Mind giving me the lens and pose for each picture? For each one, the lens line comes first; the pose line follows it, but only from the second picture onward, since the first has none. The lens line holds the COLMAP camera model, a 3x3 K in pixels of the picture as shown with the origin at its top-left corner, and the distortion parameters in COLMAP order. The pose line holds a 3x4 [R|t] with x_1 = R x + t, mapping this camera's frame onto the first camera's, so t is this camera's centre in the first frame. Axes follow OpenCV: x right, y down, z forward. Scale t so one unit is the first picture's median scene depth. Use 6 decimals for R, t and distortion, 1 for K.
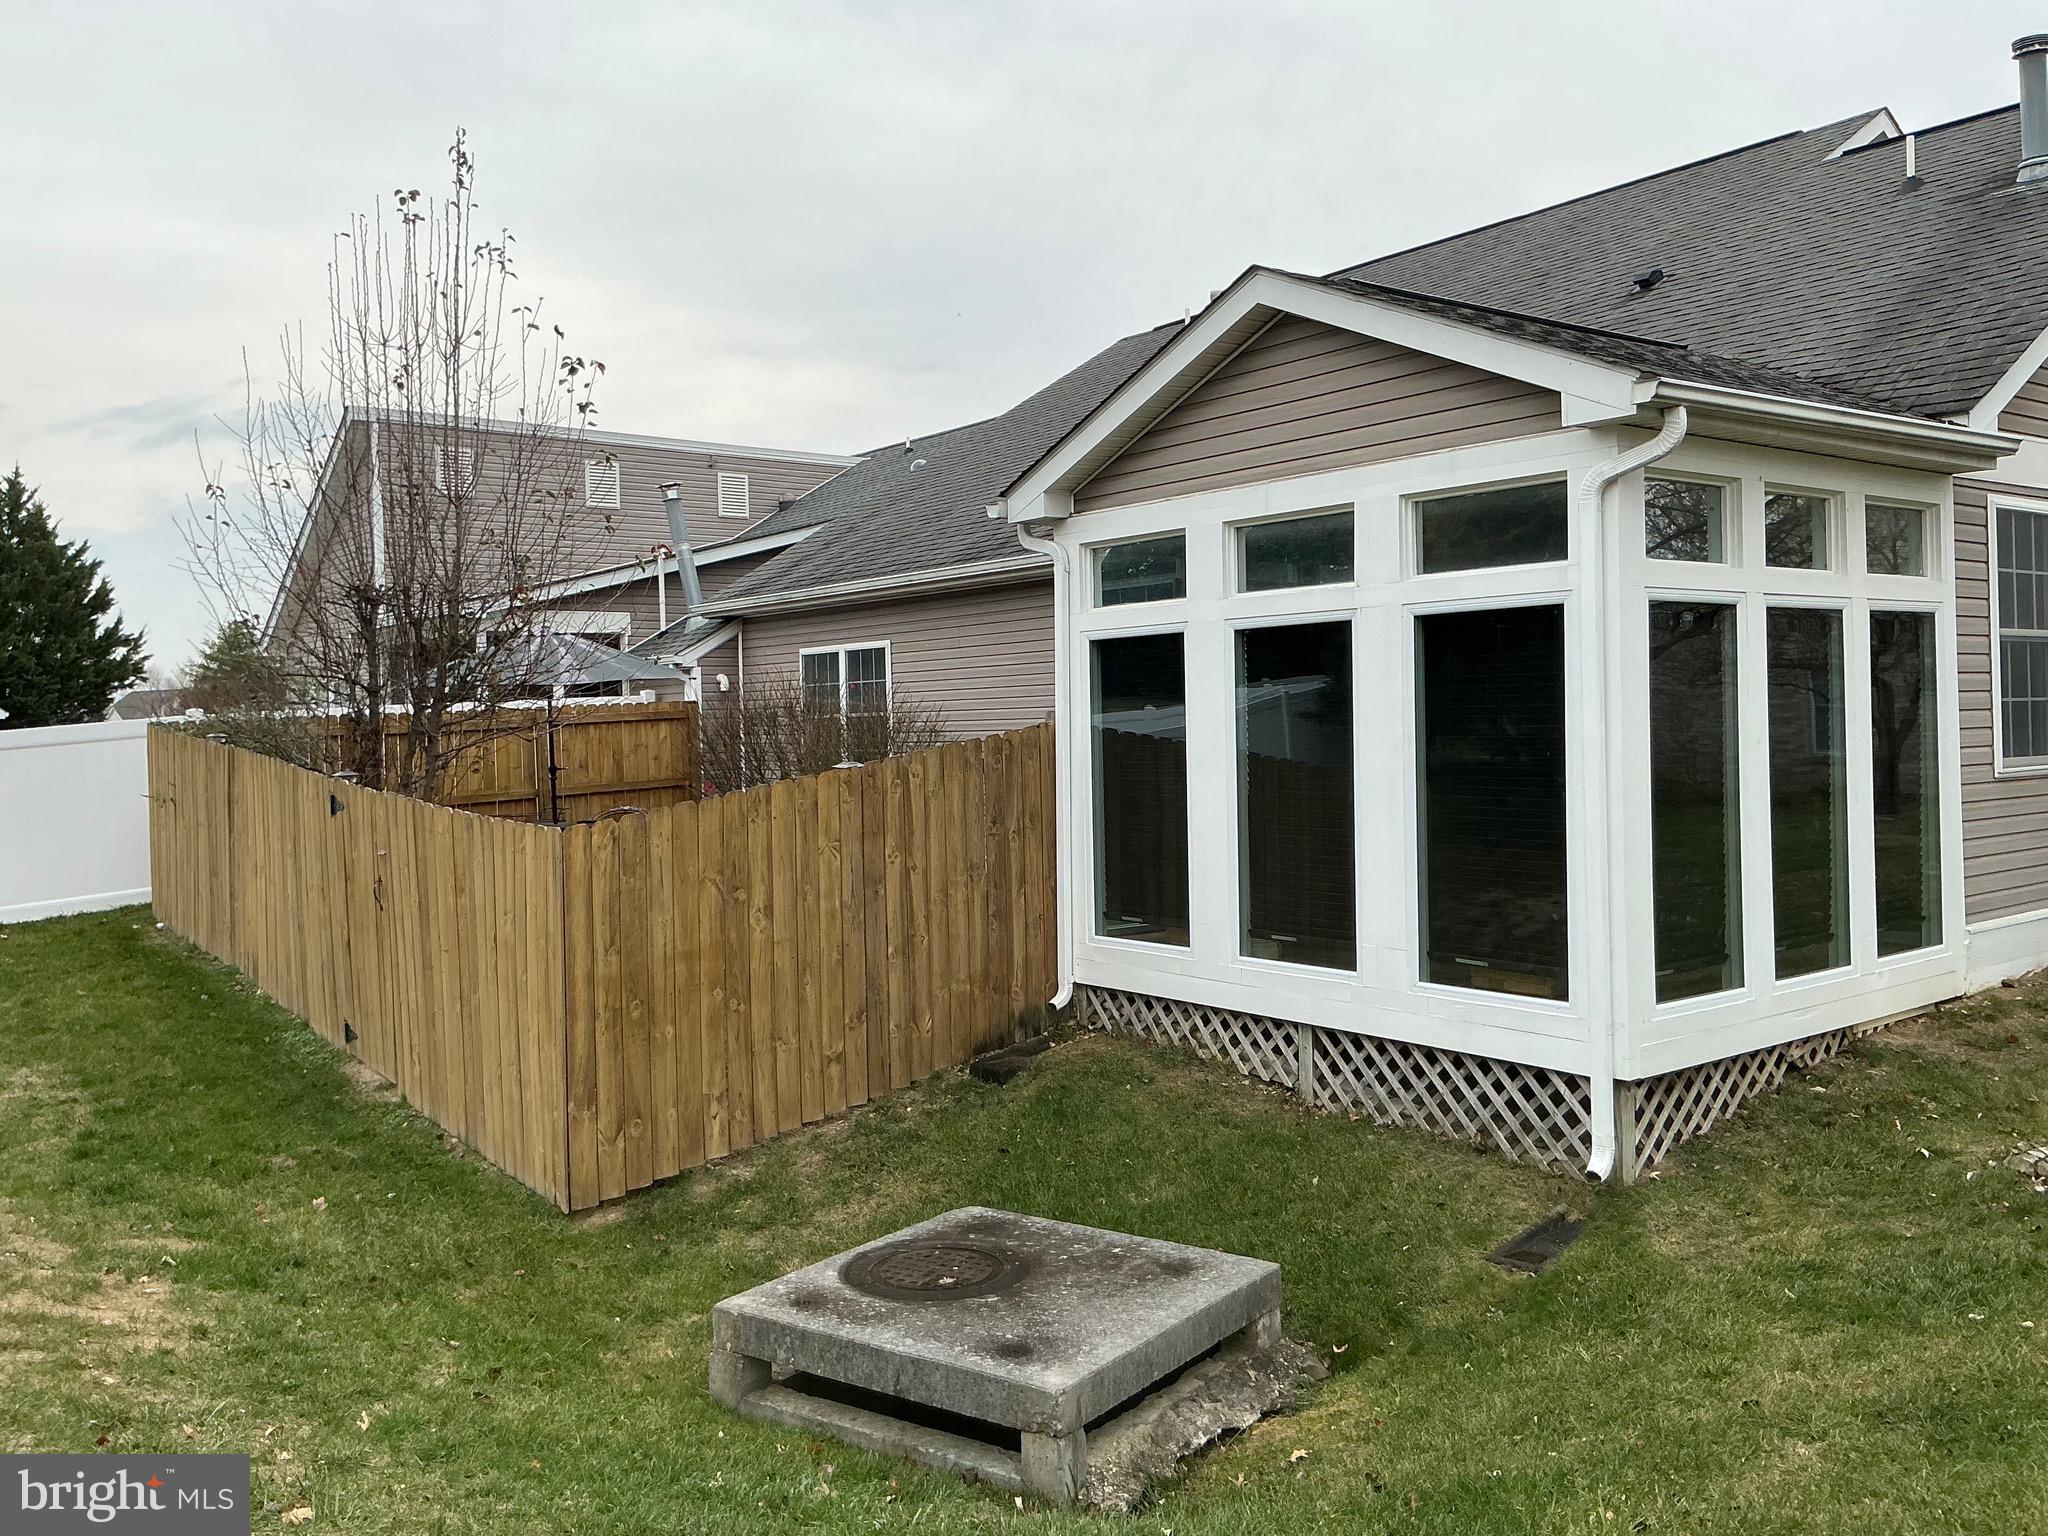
lens RADIAL K [[1695.2, 0, 1020.6], [0, 1695.2, 771.9], [0, 0, 1]] dist [0.002206, -0.000611]
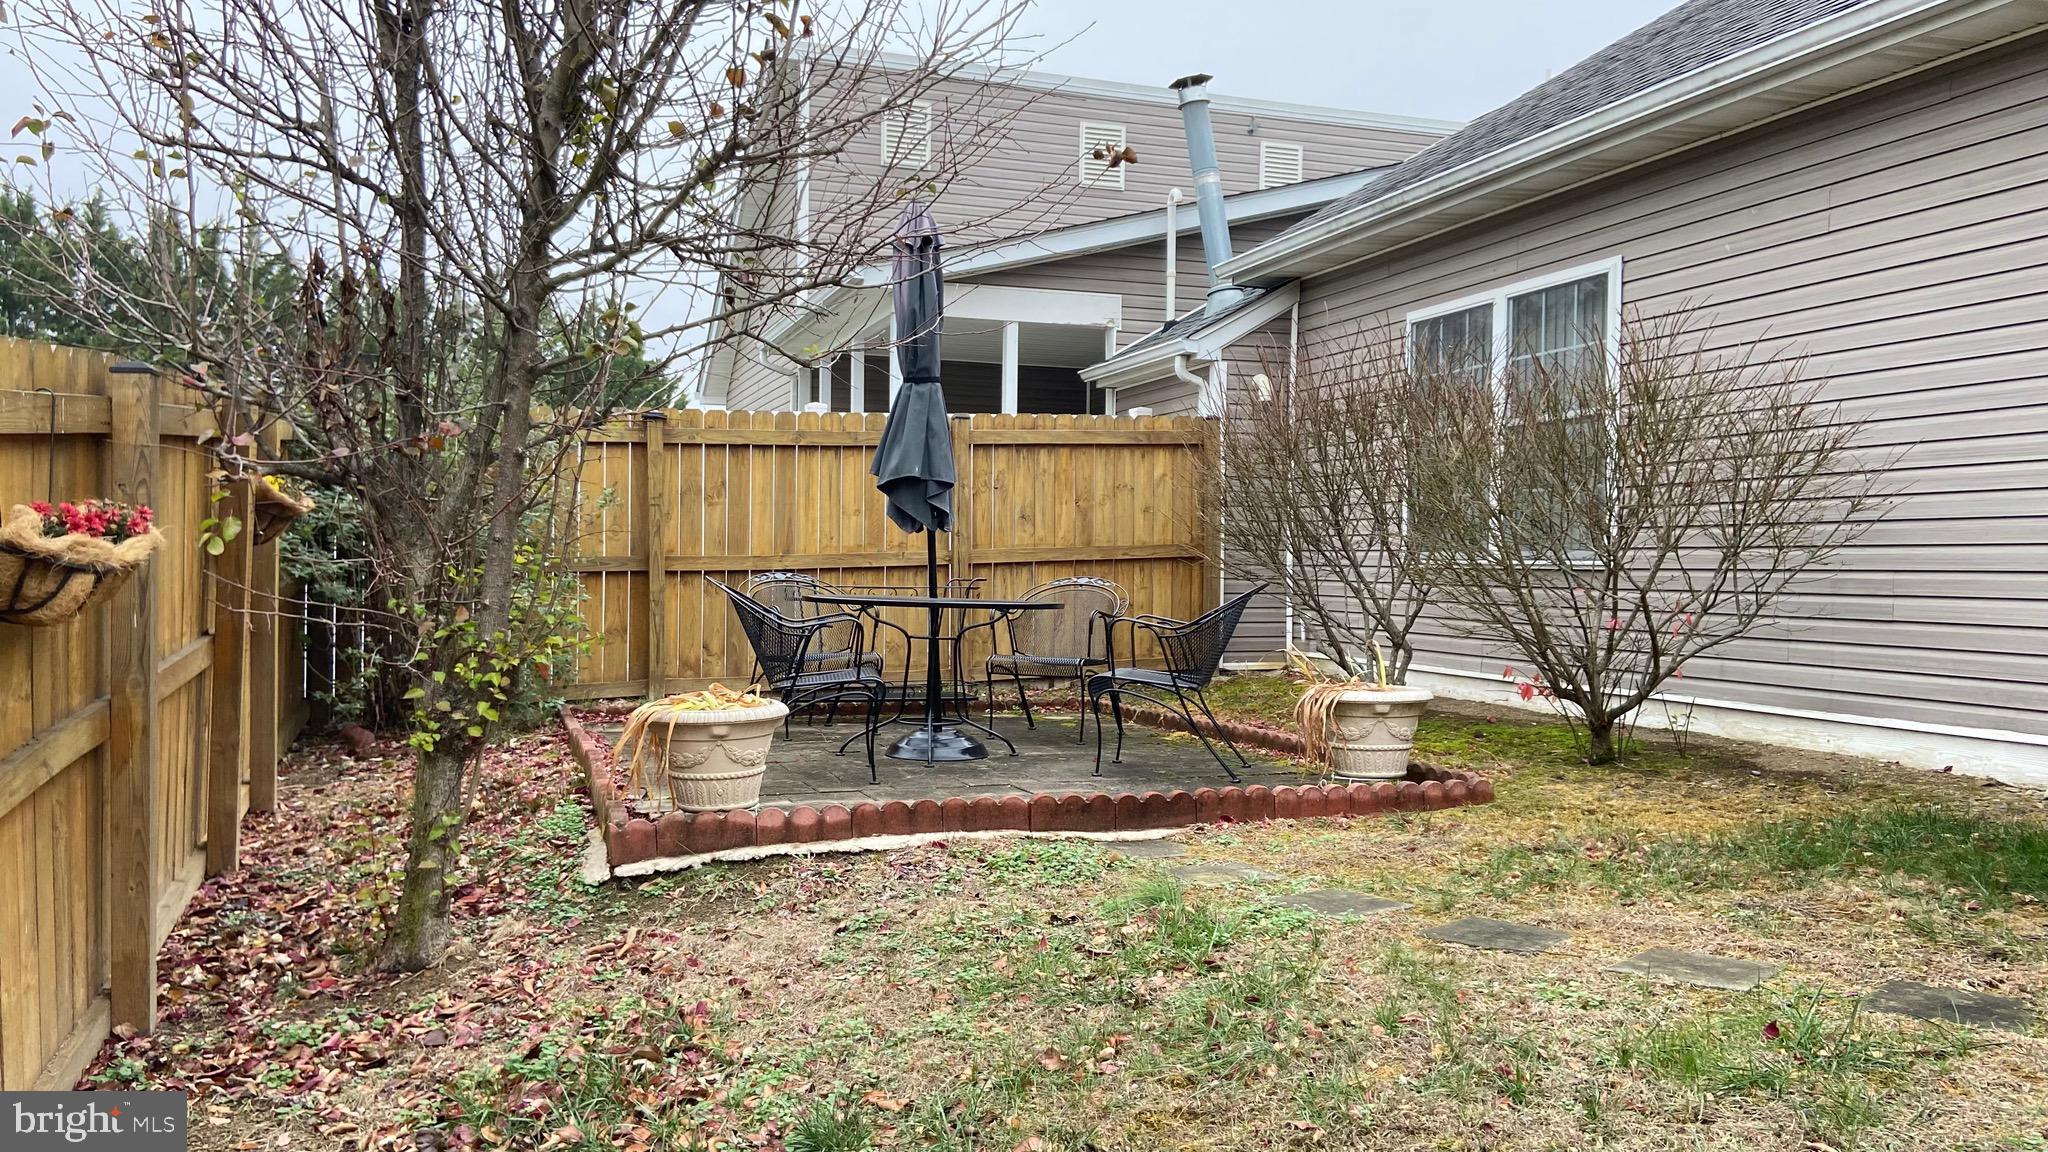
lens RADIAL K [[1557.7, 0, 1025.2], [0, 1557.7, 582.2], [0, 0, 1]] dist [0.119428, -0.144189]
pose [[0.951644, 0.040761, -0.304488, -0.085568], [-0.044710, 0.998982, -0.006004, 0.022818], [0.303933, 0.019327, 0.952497, 0.456065]]
